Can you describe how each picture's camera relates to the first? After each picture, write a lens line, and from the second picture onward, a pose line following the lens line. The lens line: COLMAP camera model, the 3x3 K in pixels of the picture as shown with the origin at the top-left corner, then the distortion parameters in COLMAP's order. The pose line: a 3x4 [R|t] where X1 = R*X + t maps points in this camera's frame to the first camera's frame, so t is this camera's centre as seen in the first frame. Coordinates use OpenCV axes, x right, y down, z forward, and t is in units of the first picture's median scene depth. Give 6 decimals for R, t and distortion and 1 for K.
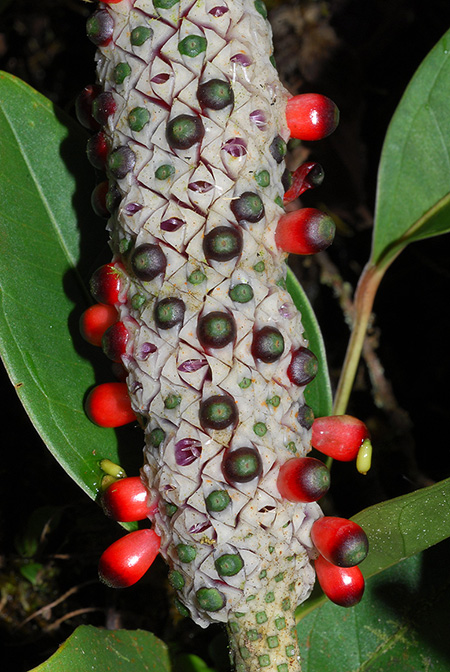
lens RADIAL K [[2325.3, 0, 224.7], [0, 2325.3, 336.0], [0, 0, 1]] dist [-0.160576, 0.000000]
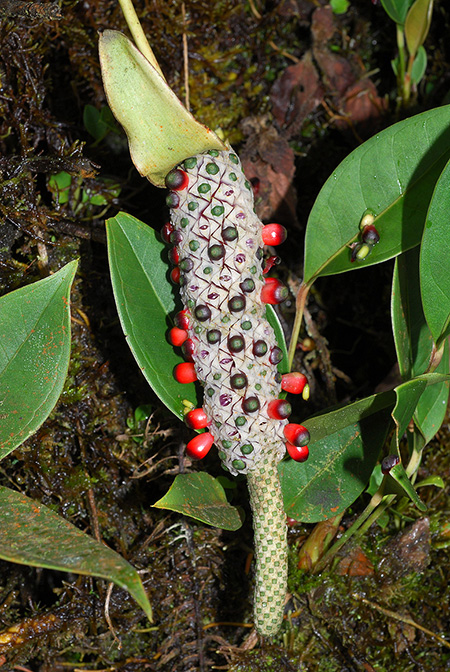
lens RADIAL K [[2325.3, 0, 225.2], [0, 2325.3, 336.0], [0, 0, 1]] dist [-0.160576, 0.000000]
pose [[0.998037, -0.054285, 0.031227, -0.080148], [0.049123, 0.987868, 0.147323, -0.326563], [-0.038845, -0.145500, 0.988595, -1.134096]]
